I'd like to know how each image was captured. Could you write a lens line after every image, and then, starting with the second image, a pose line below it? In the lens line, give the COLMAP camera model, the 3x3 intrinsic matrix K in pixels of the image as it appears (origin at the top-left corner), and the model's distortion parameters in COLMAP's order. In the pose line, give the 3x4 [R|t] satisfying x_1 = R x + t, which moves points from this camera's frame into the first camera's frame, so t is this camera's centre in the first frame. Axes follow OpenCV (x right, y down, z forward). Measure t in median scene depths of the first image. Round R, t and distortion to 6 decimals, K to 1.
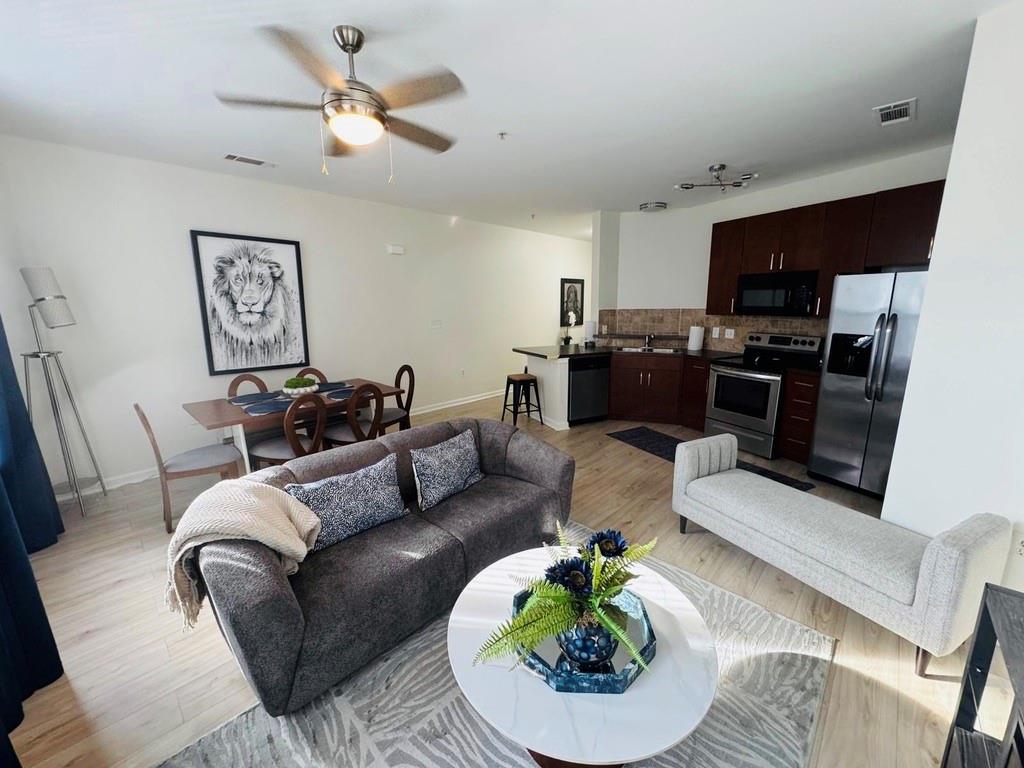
lens RADIAL K [[406.4, 0, 512.0], [0, 406.4, 384.0], [0, 0, 1]] dist [0.000112, -0.002698]
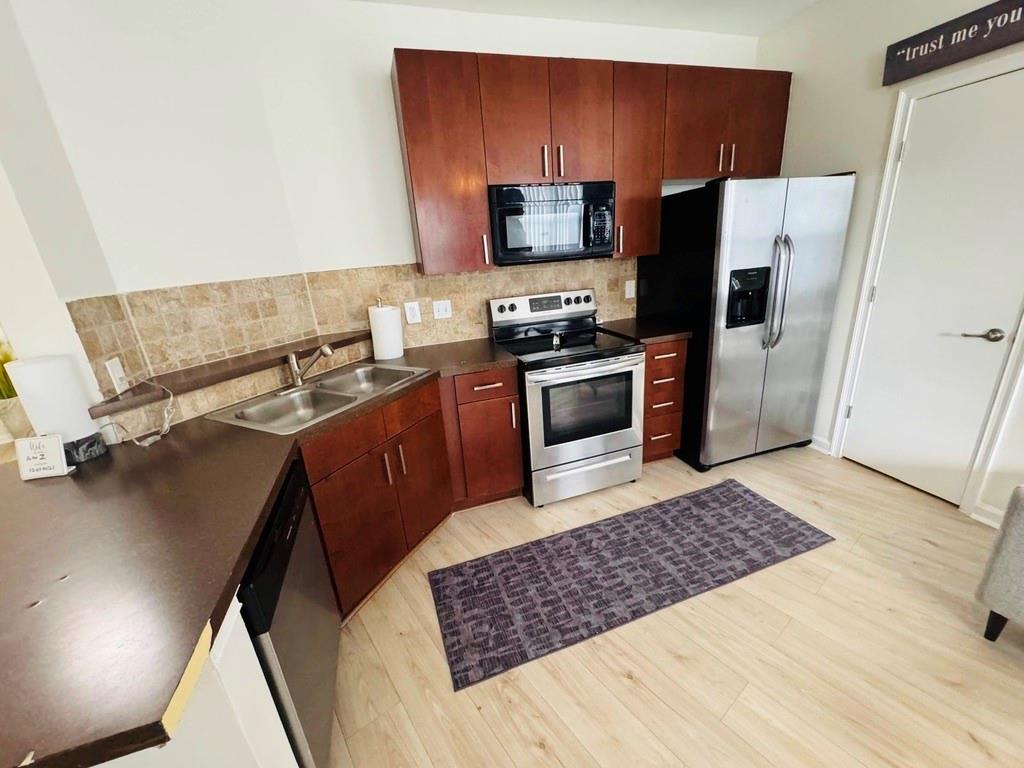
lens RADIAL K [[406.4, 0, 512.0], [0, 406.4, 384.0], [0, 0, 1]] dist [0.000112, -0.002698]
pose [[0.156549, -0.315435, 0.935945, 0.027584], [0.268963, 0.925430, 0.266904, -0.152351], [-0.950343, 0.209951, 0.229715, 0.822301]]
